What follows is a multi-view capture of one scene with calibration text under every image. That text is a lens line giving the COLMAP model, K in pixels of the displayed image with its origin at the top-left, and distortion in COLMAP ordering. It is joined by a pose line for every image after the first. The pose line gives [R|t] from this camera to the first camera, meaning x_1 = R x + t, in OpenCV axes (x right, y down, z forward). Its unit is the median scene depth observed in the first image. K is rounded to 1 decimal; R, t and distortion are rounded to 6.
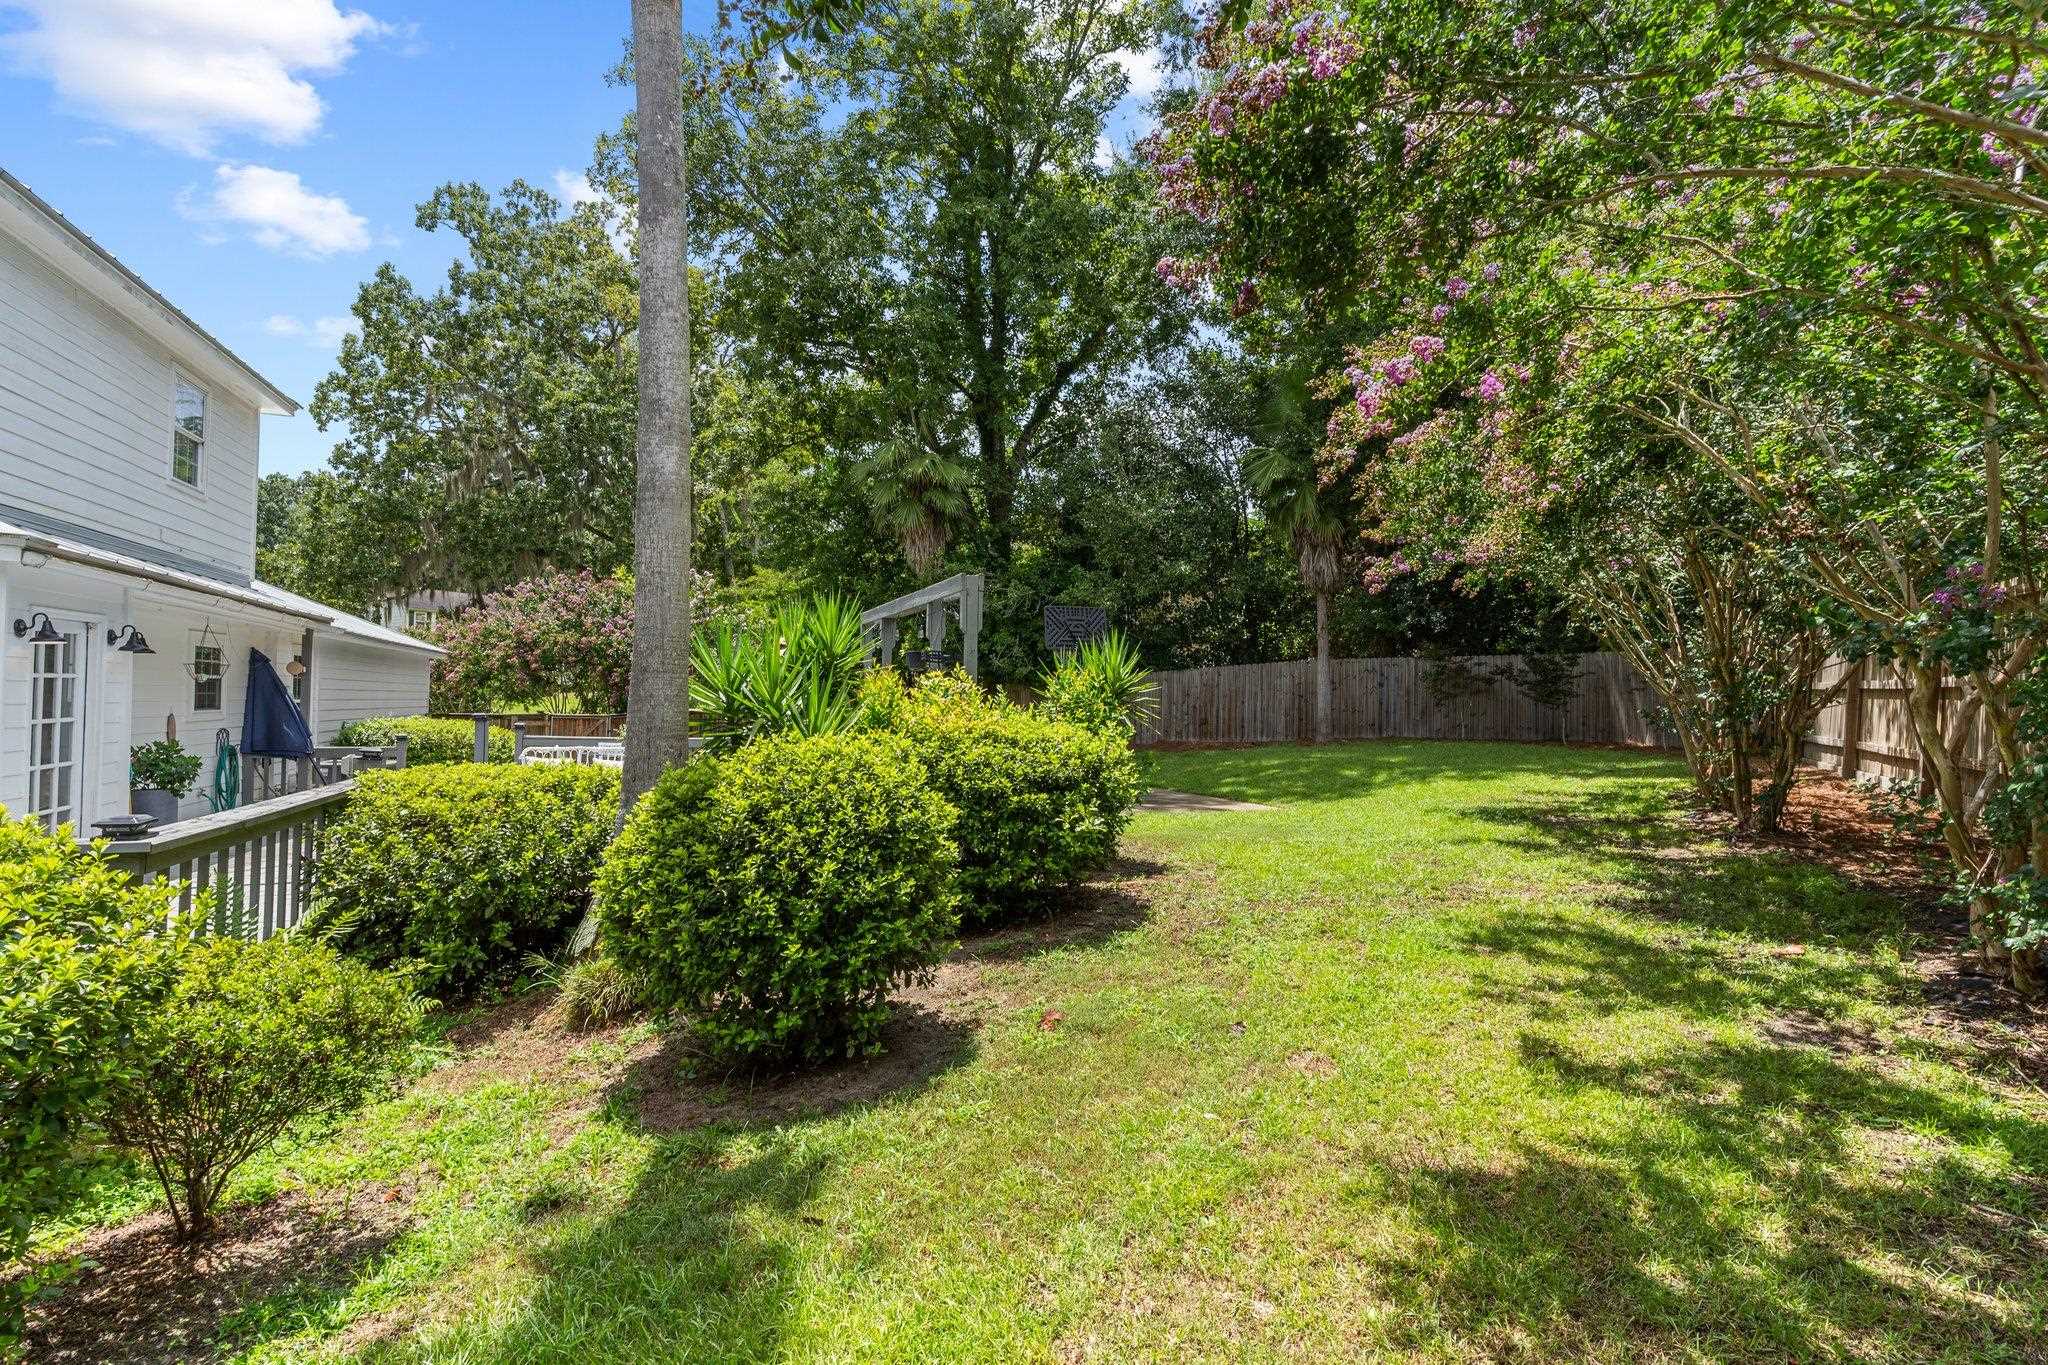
lens RADIAL K [[976.7, 0, 1015.1], [0, 976.7, 679.1], [0, 0, 1]] dist [0.000631, -0.000005]
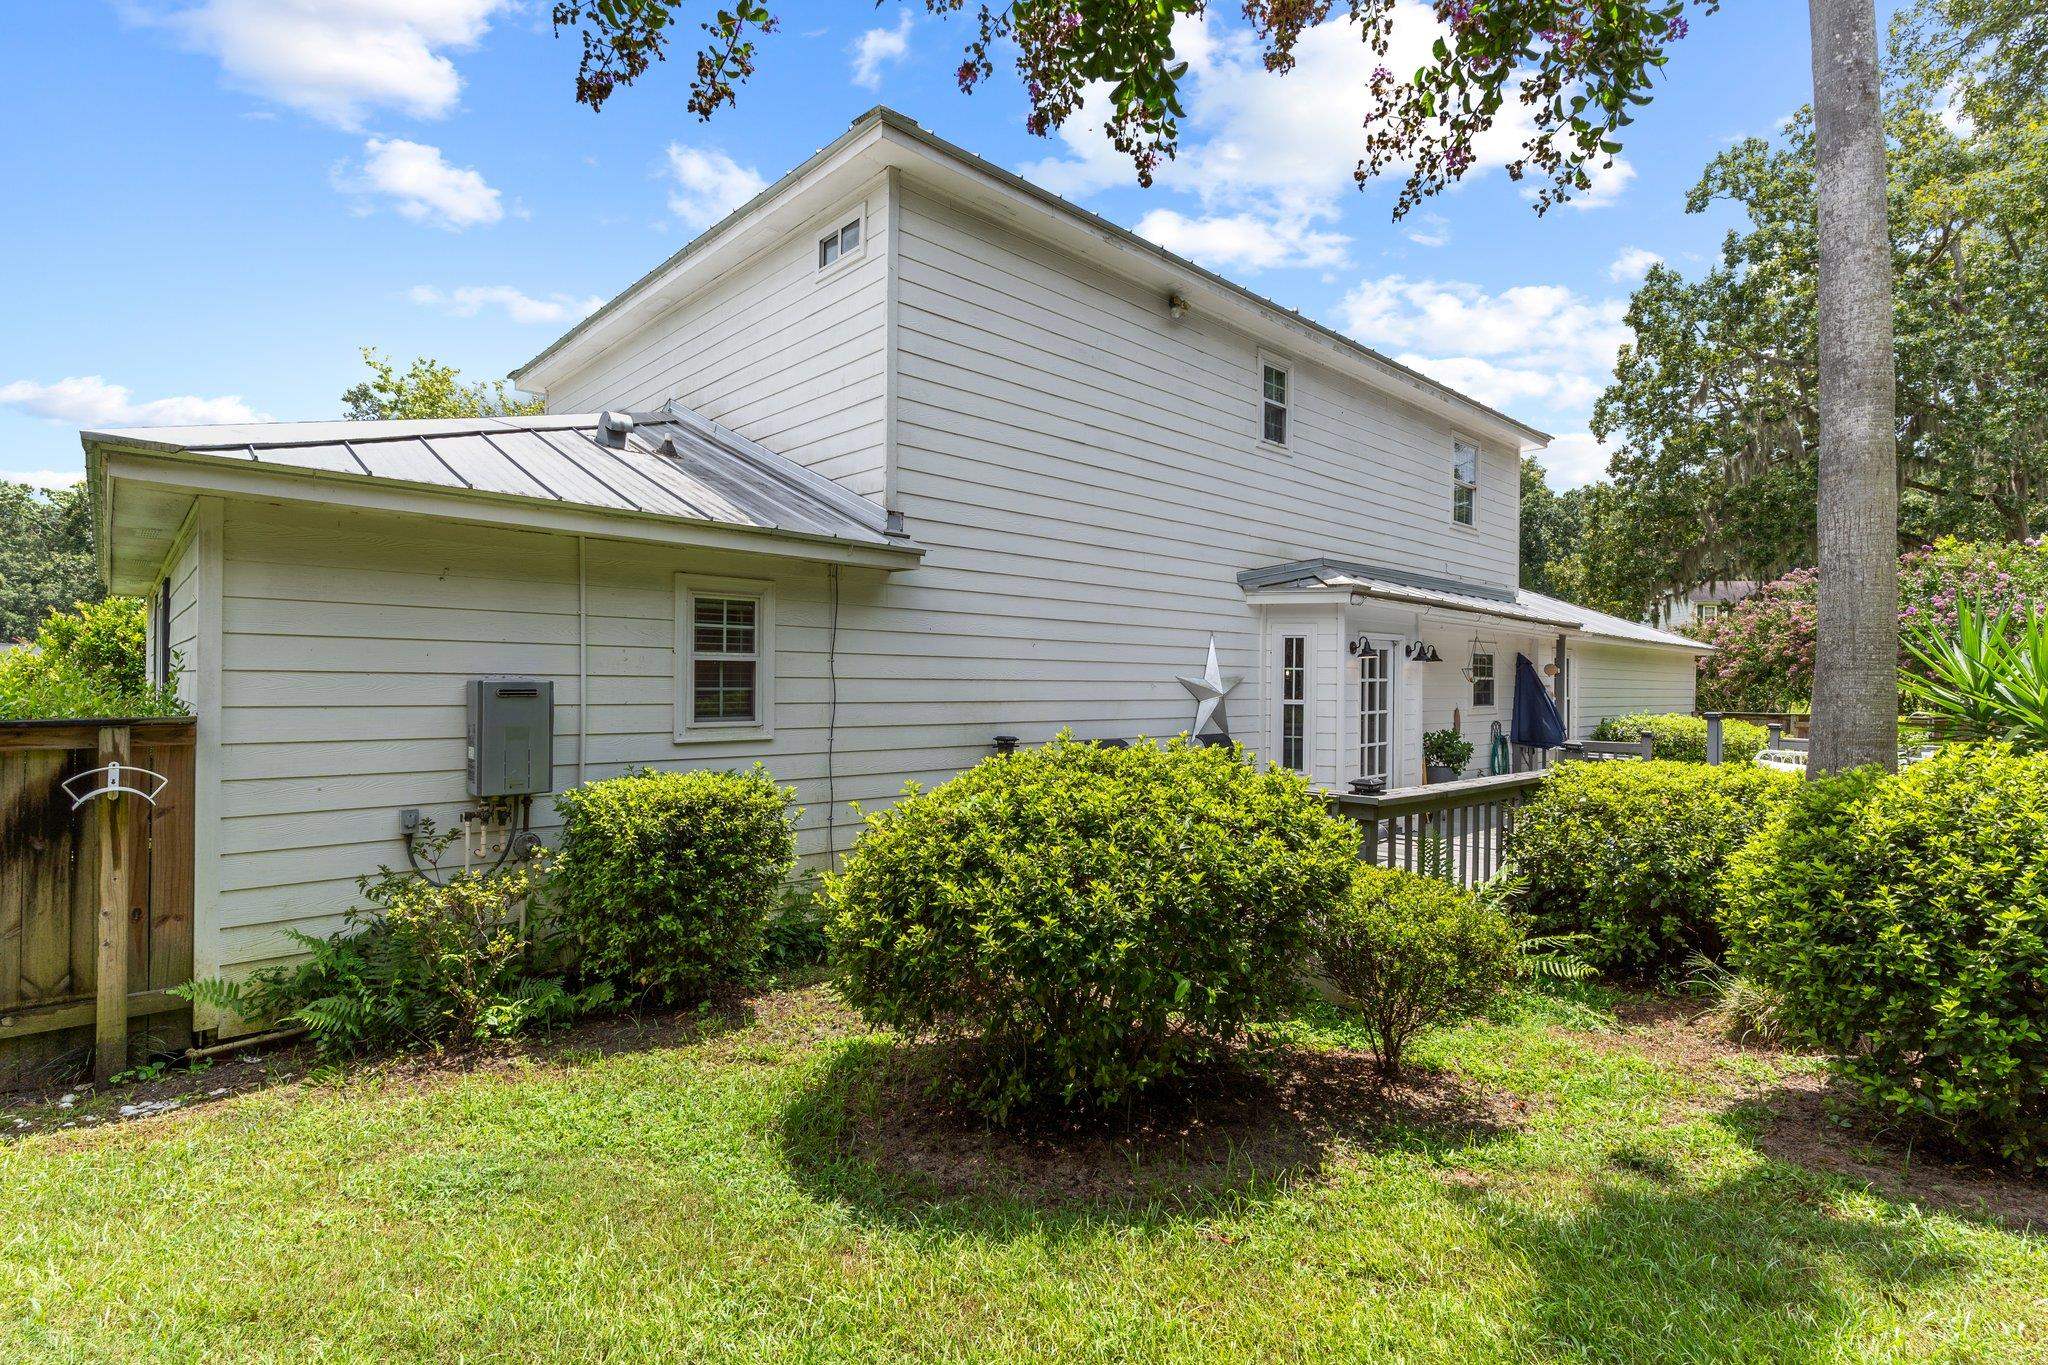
lens RADIAL K [[976.7, 0, 1015.1], [0, 976.7, 679.1], [0, 0, 1]] dist [0.000631, -0.000005]
pose [[0.387999, -0.013193, -0.921565, 0.104147], [0.016035, 0.999843, -0.007562, -0.002437], [0.921520, -0.011844, 0.388150, -0.020076]]
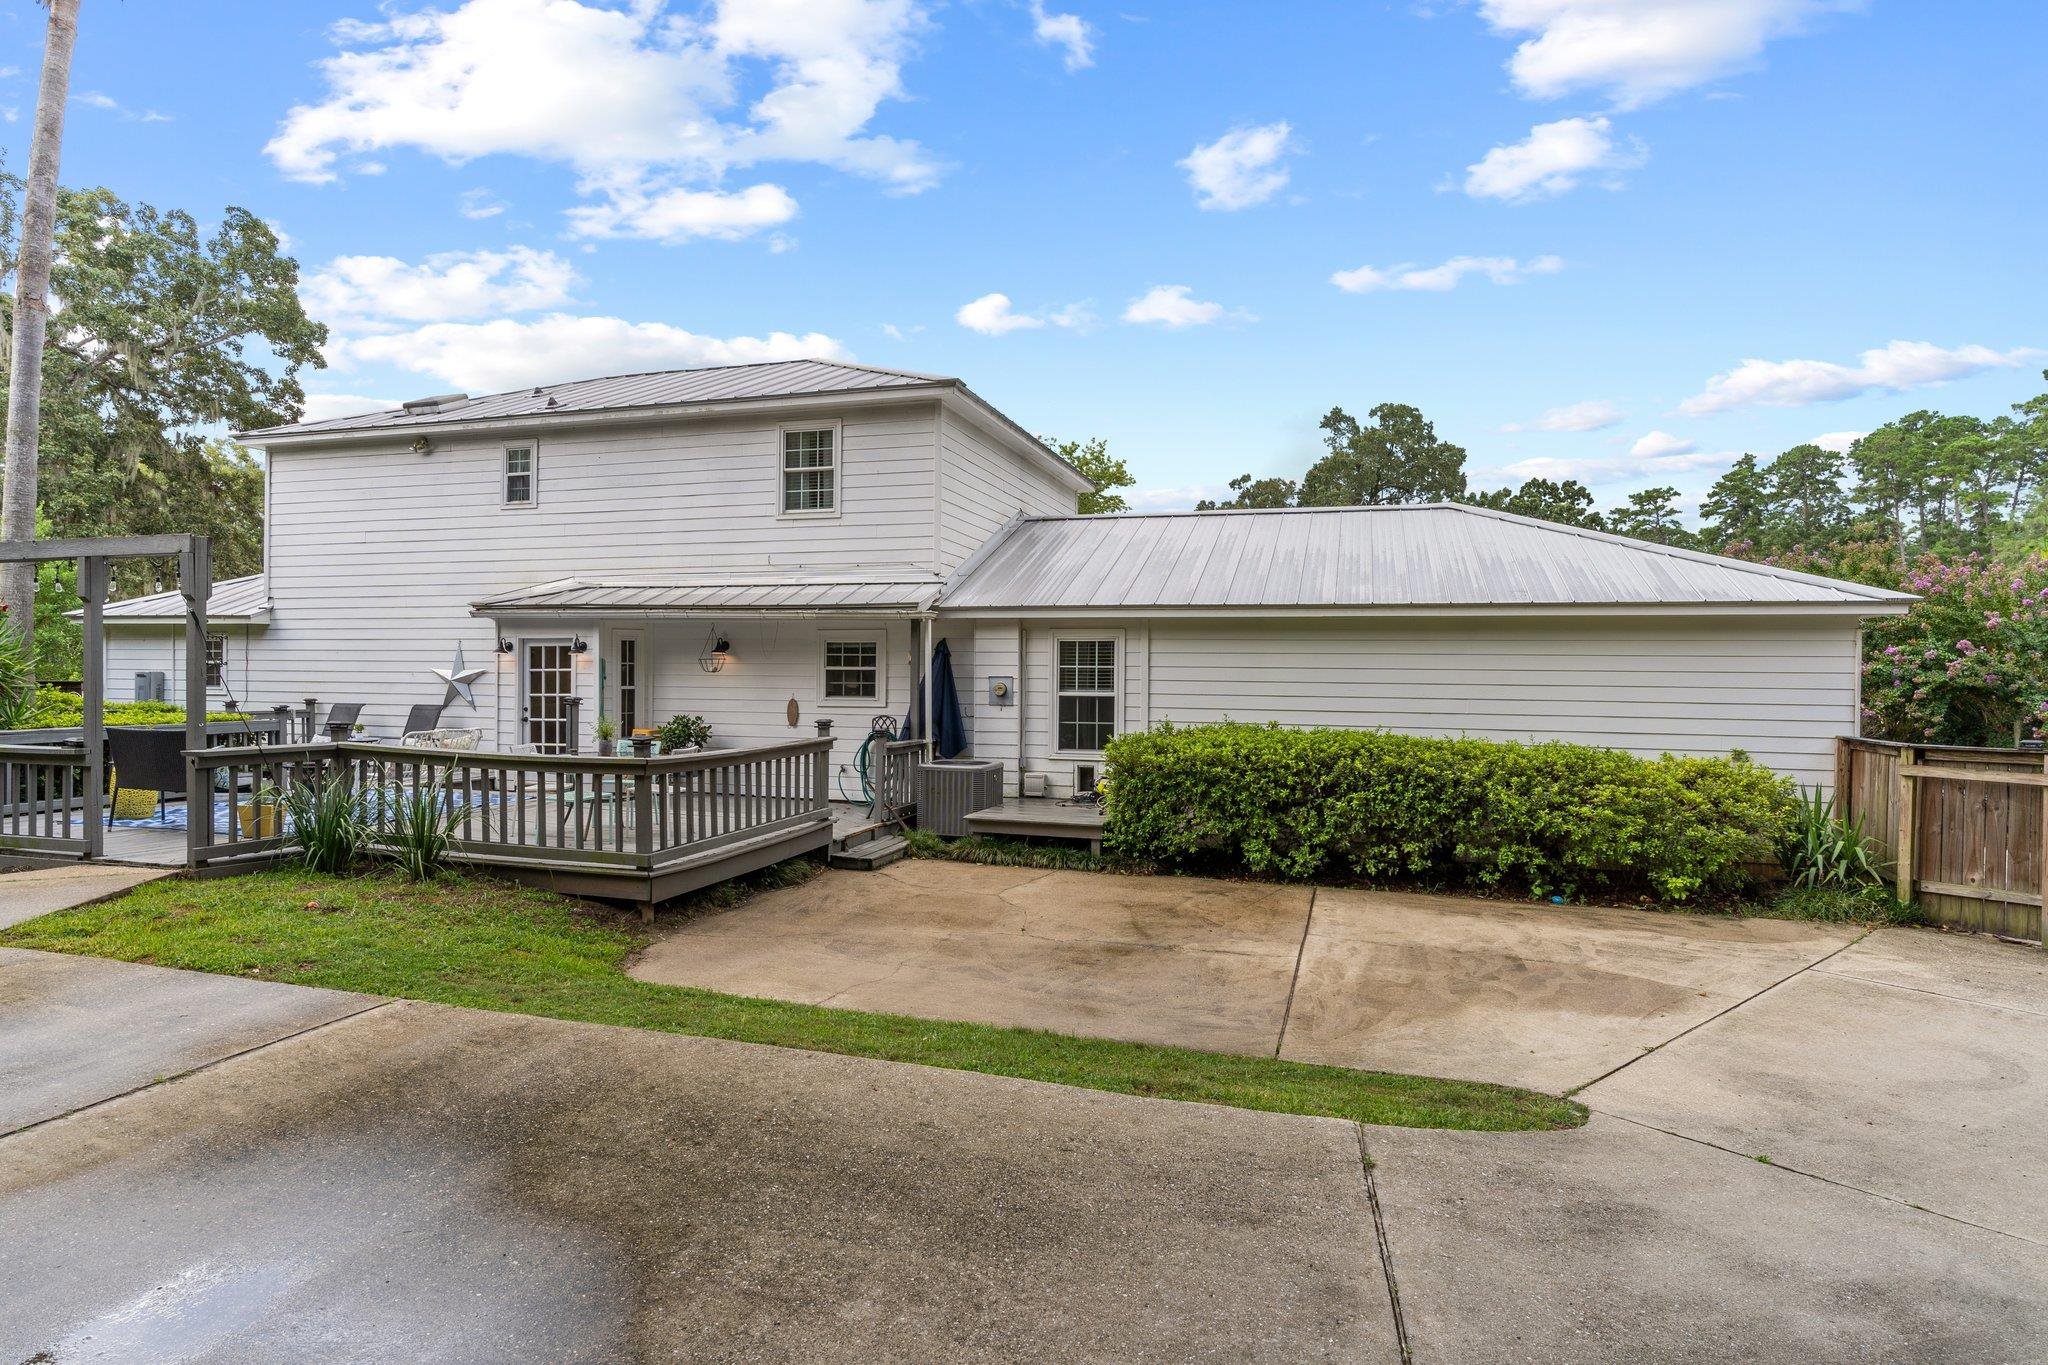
lens RADIAL K [[1113.4, 0, 1024.0], [0, 1113.4, 682.5], [0, 0, 1]] dist [0.000903, 0.001261]
pose [[-0.602209, -0.022973, -0.798008, 0.133885], [-0.002681, 0.999638, -0.026755, 0.069736], [0.798334, -0.013972, -0.602053, 2.790932]]
